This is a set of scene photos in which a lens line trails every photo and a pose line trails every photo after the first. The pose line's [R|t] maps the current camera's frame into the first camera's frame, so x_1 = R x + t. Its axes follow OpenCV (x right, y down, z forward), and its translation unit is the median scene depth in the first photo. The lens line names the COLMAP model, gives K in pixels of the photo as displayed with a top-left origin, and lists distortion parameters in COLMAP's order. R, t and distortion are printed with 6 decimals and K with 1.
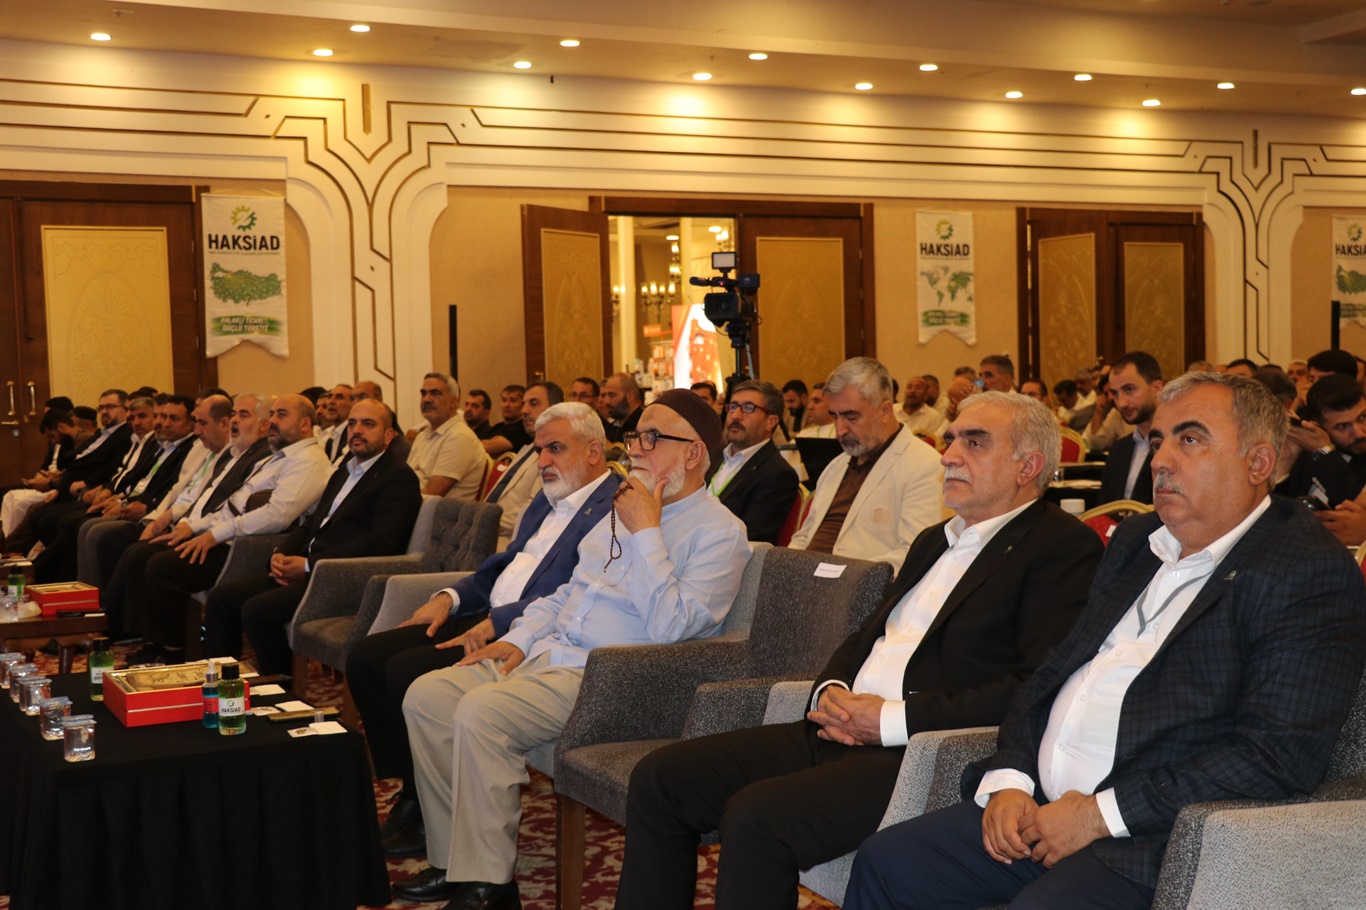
lens RADIAL K [[1833.2, 0, 684.7], [0, 1833.2, 457.6], [0, 0, 1]] dist [0.083141, 0.000000]
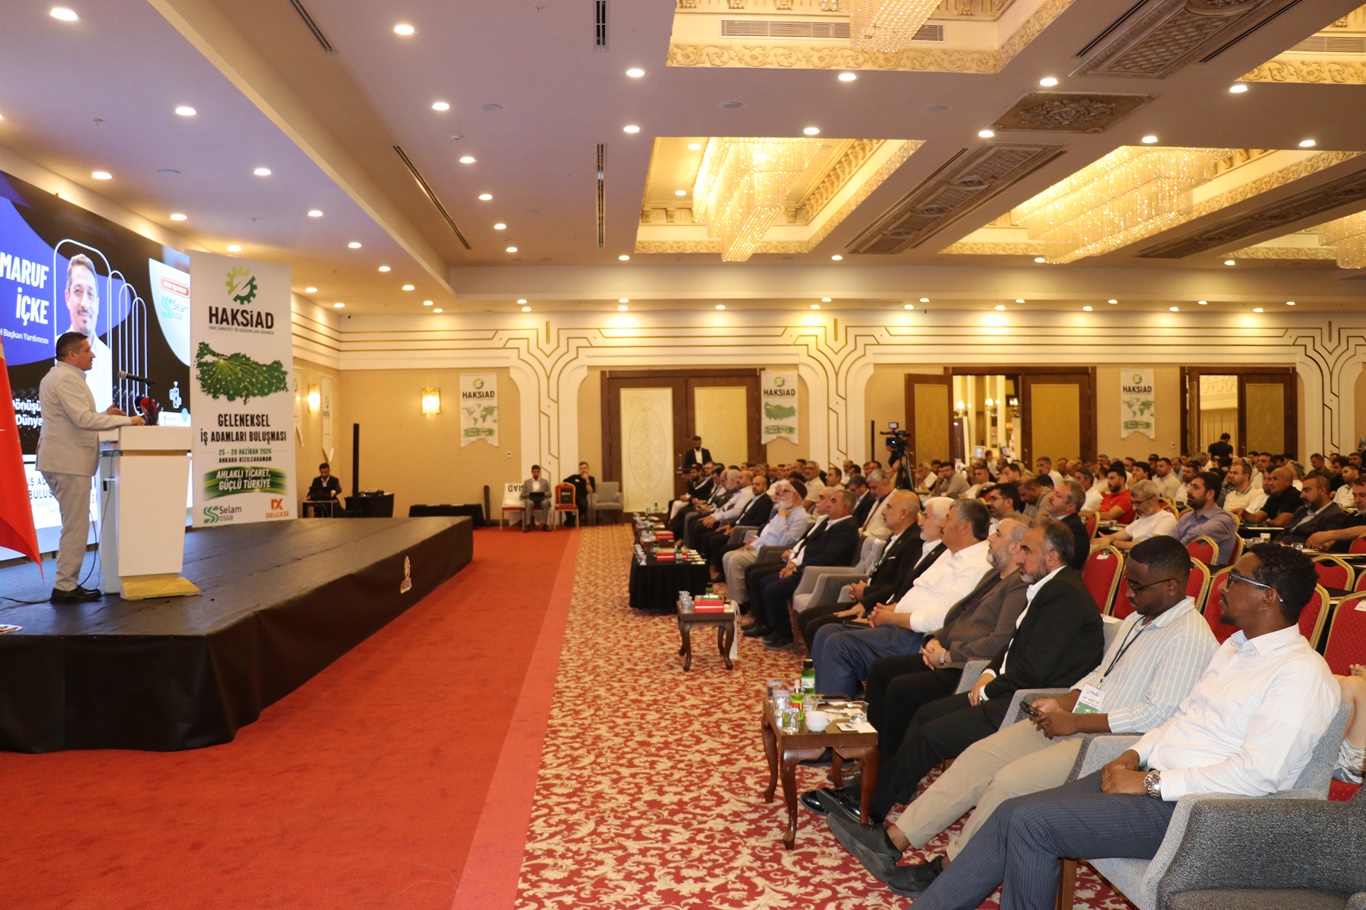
lens RADIAL K [[1137.6, 0, 683.3], [0, 1137.6, 451.8], [0, 0, 1]] dist [-0.007198, -0.002995]
pose [[0.928959, 0.011909, -0.369990, 0.154998], [-0.023247, 0.999386, -0.026202, -0.006587], [0.369451, 0.032942, 0.928666, -0.300834]]
